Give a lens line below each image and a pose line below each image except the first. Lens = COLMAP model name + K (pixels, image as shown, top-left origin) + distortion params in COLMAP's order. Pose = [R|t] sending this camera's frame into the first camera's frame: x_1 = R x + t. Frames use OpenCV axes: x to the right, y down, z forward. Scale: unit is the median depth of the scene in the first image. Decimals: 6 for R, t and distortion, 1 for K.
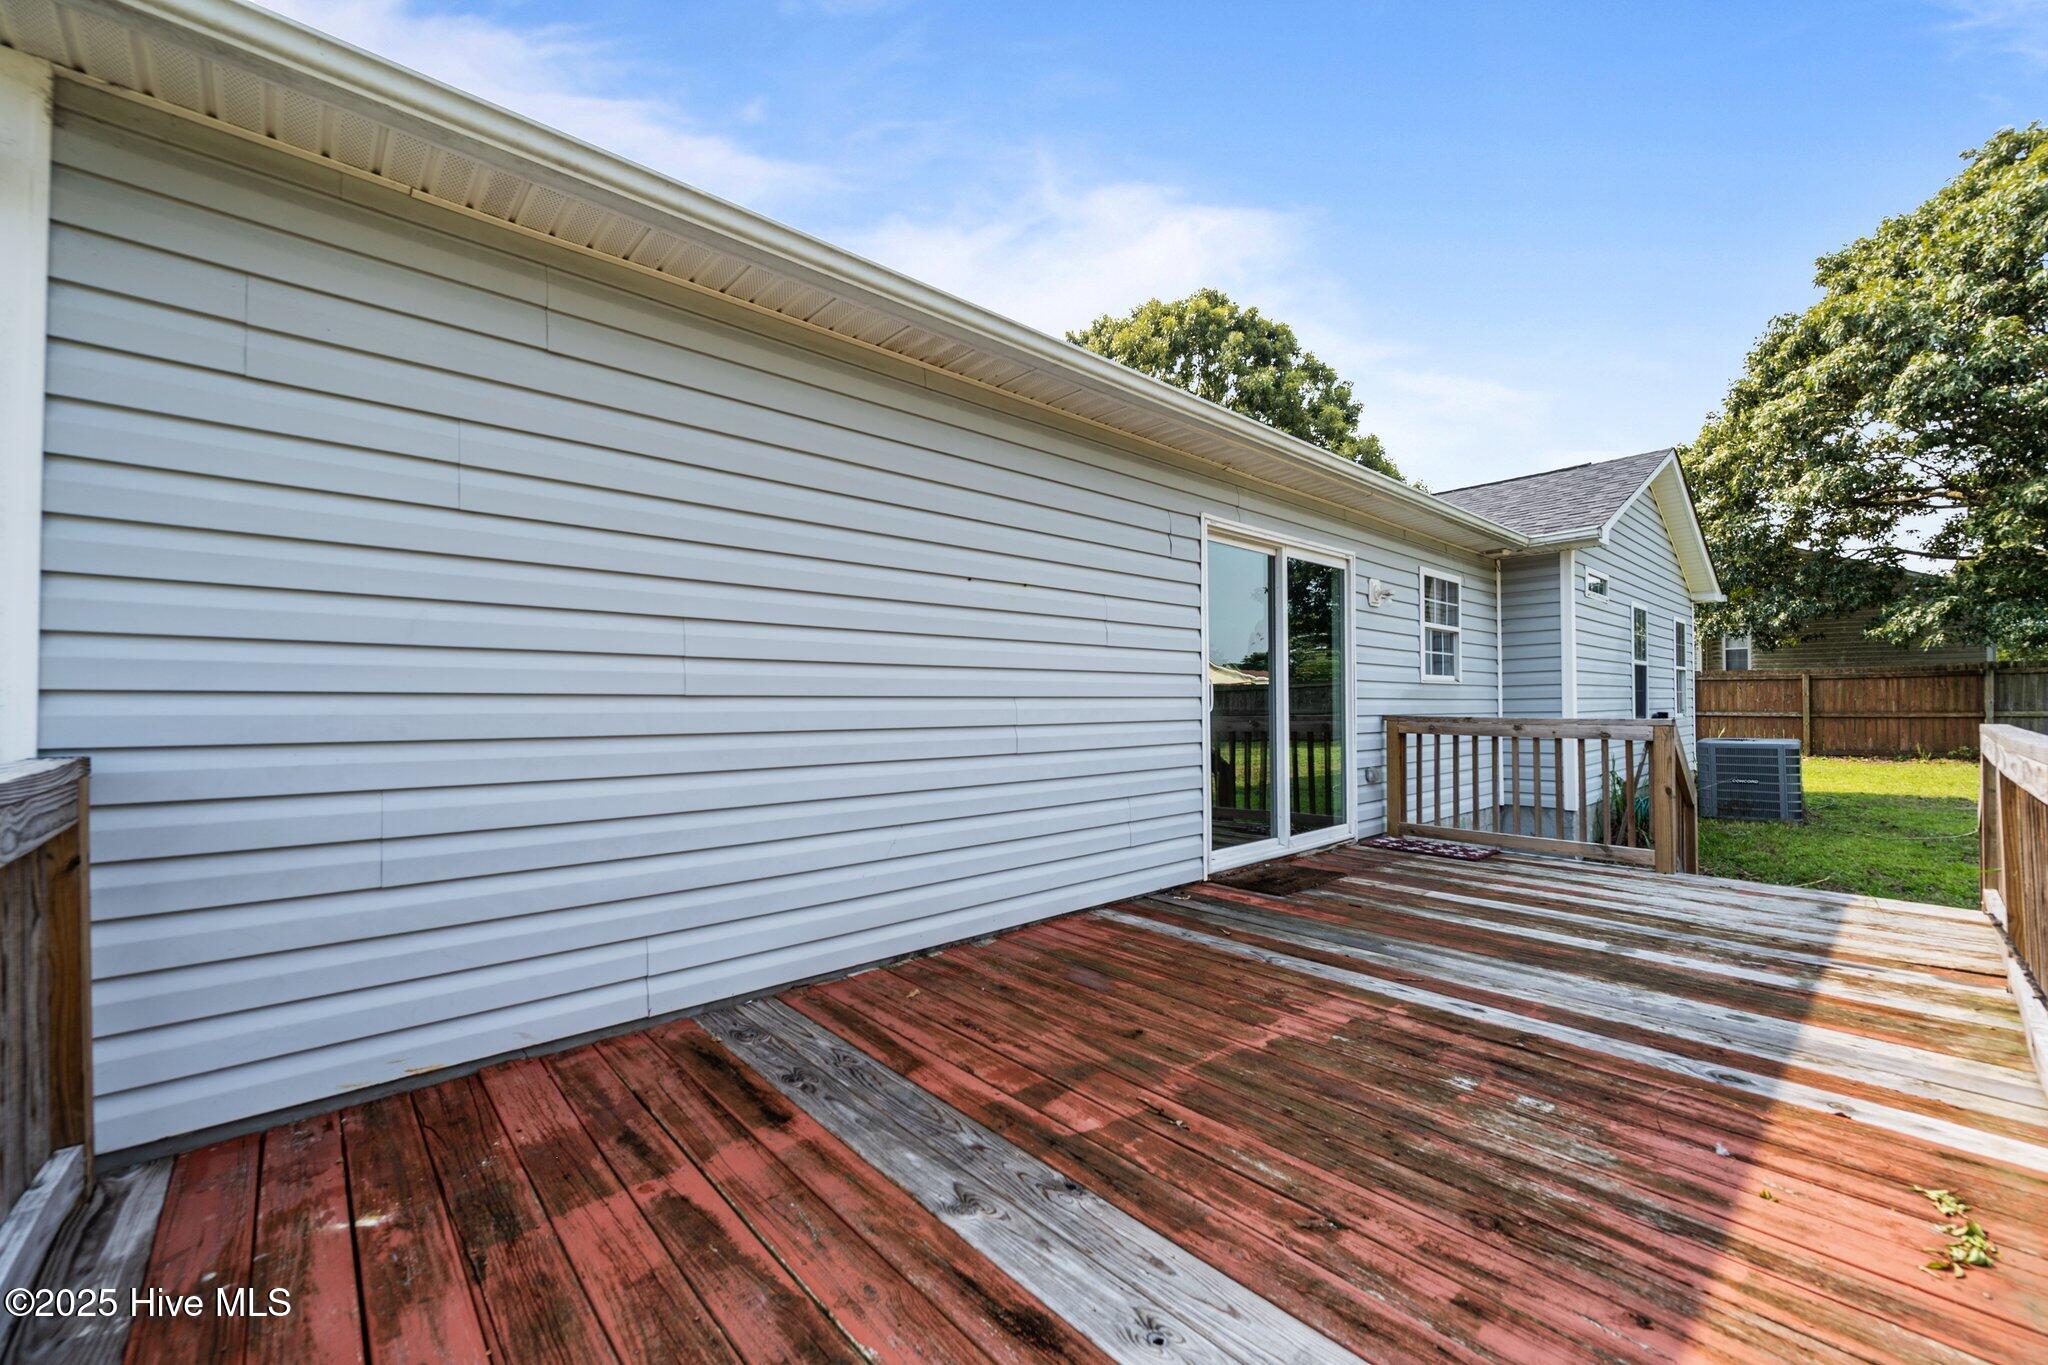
lens RADIAL K [[819.1, 0, 1027.2], [0, 819.1, 690.1], [0, 0, 1]] dist [-0.000468, -0.000071]
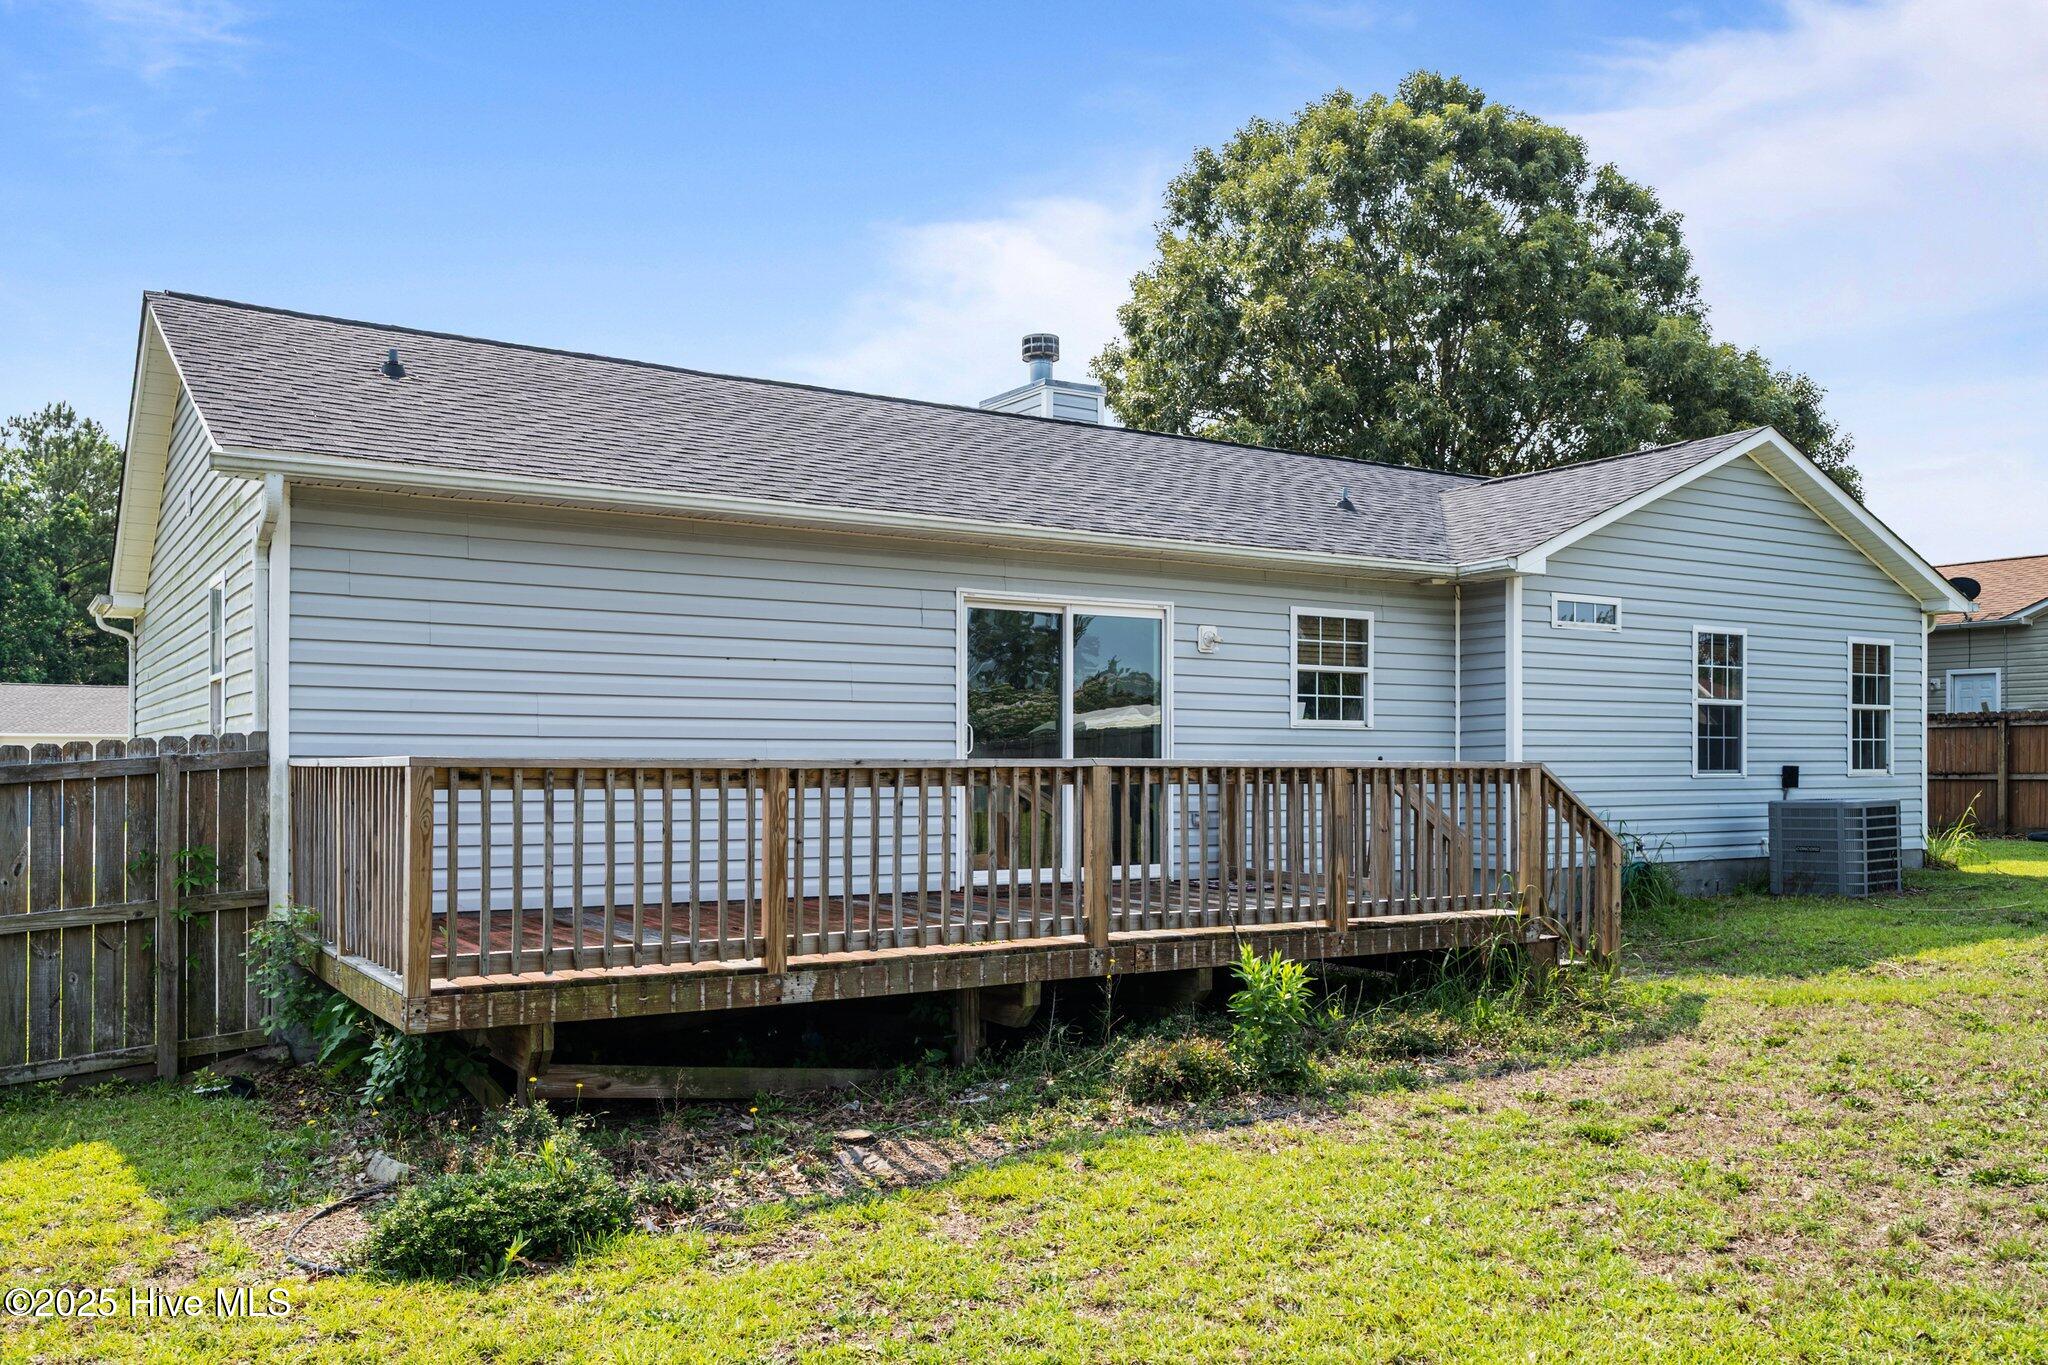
lens RADIAL K [[1663.1, 0, 1024.6], [0, 1663.1, 752.9], [0, 0, 1]] dist [0.004192, -0.000639]
pose [[0.985722, 0.001718, -0.168374, 0.496923], [-0.000508, 0.999974, 0.007233, 0.006031], [0.168382, -0.007044, 0.985697, -0.961548]]
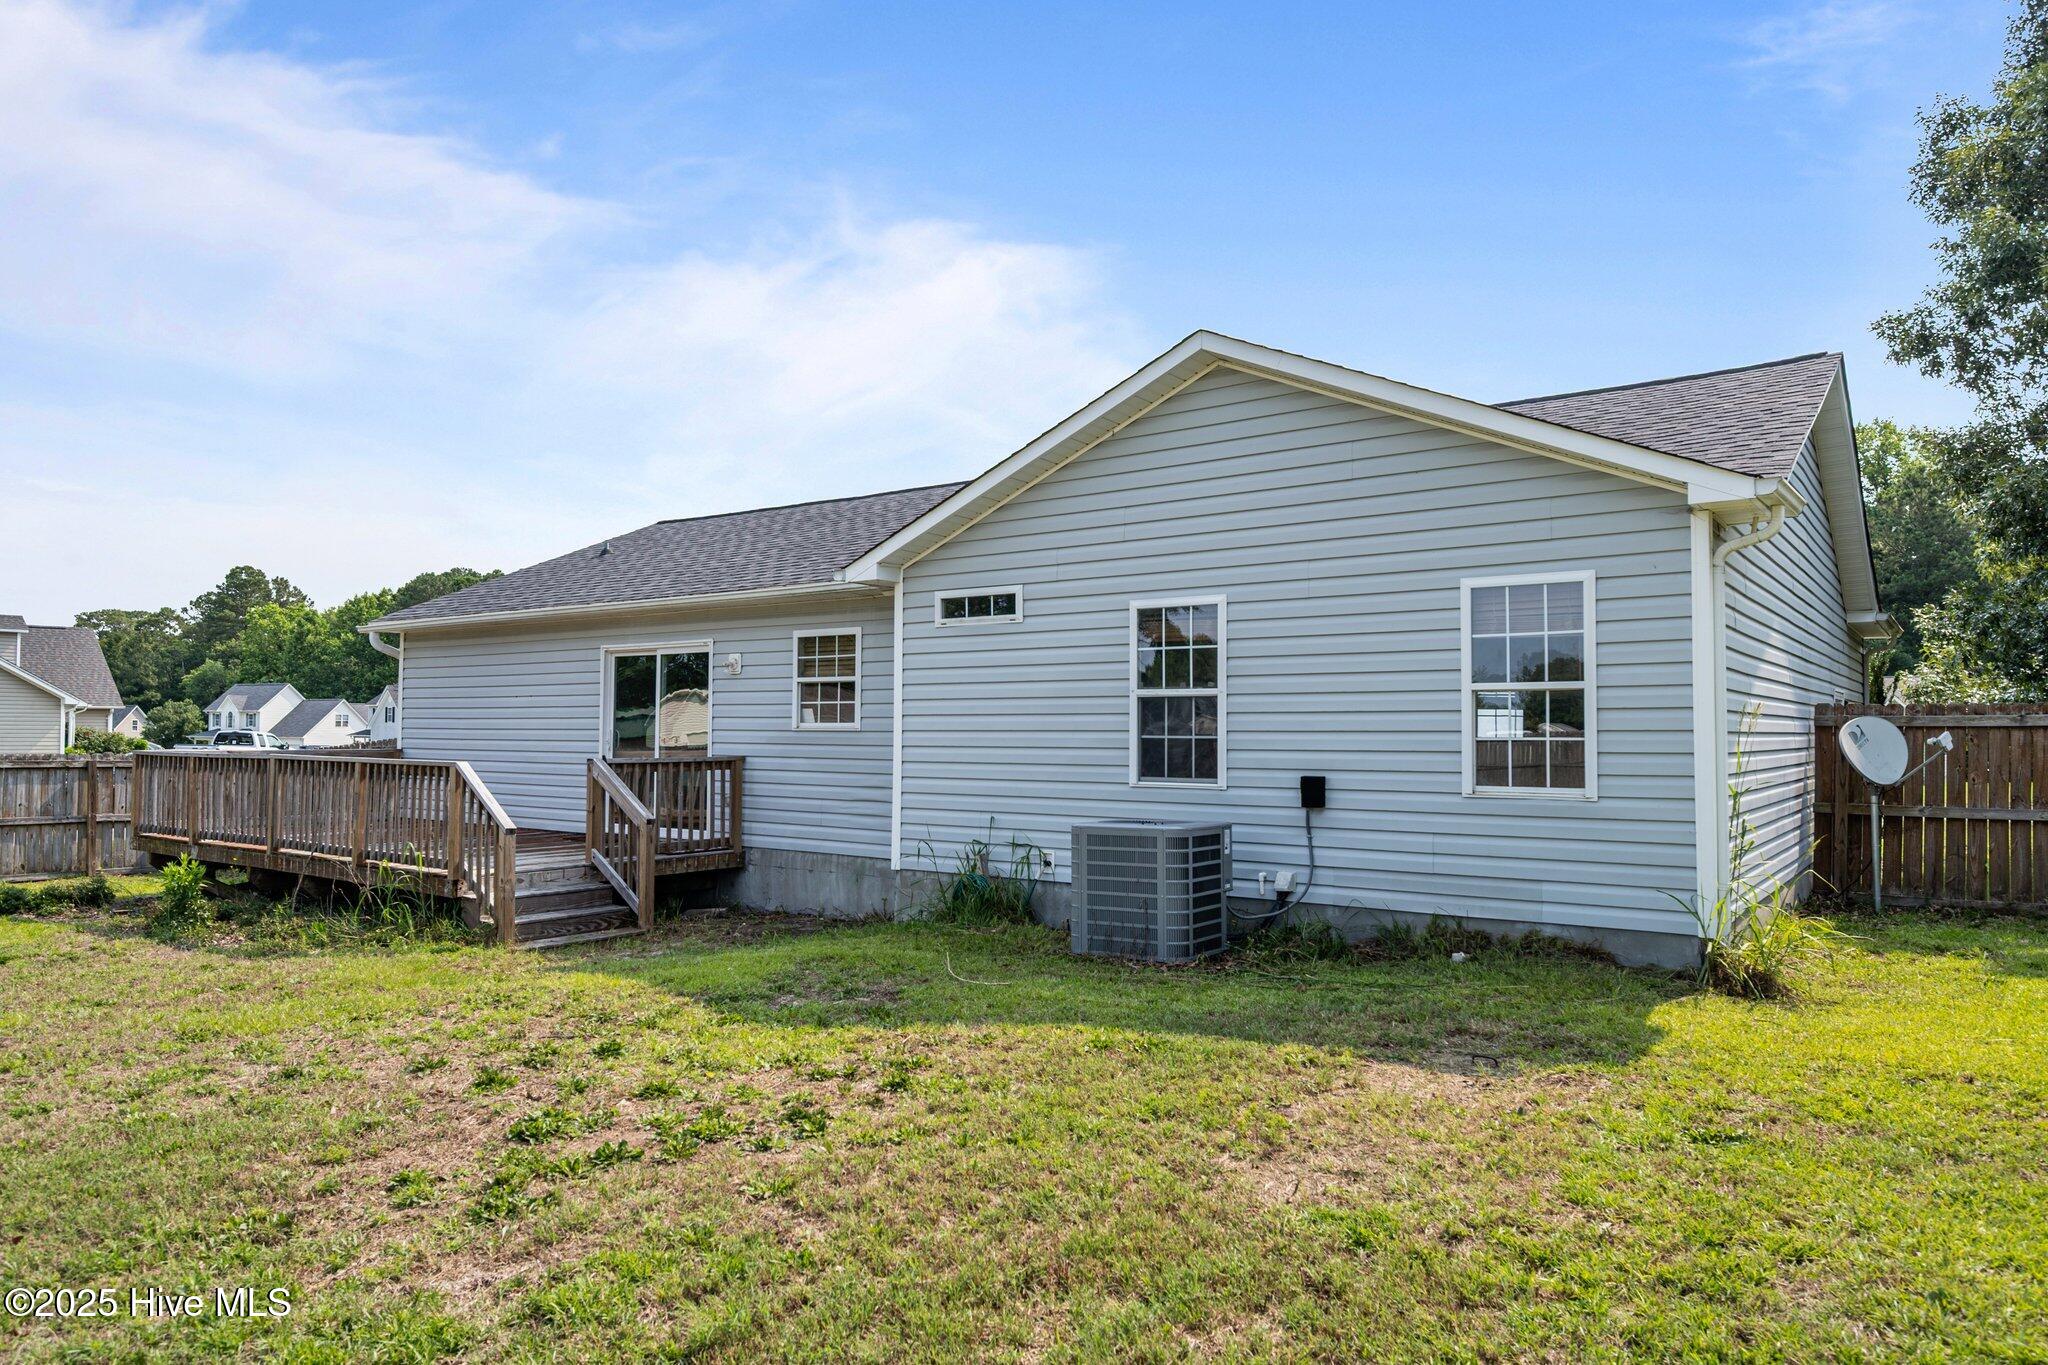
lens RADIAL K [[1286.5, 0, 1024.0], [0, 1286.5, 682.5], [0, 0, 1]] dist [-0.005080, -0.002304]
pose [[0.196336, -0.035924, -0.979878, 2.339322], [0.006820, 0.999354, -0.035272, -0.009762], [0.980513, 0.000242, 0.196455, 0.956611]]
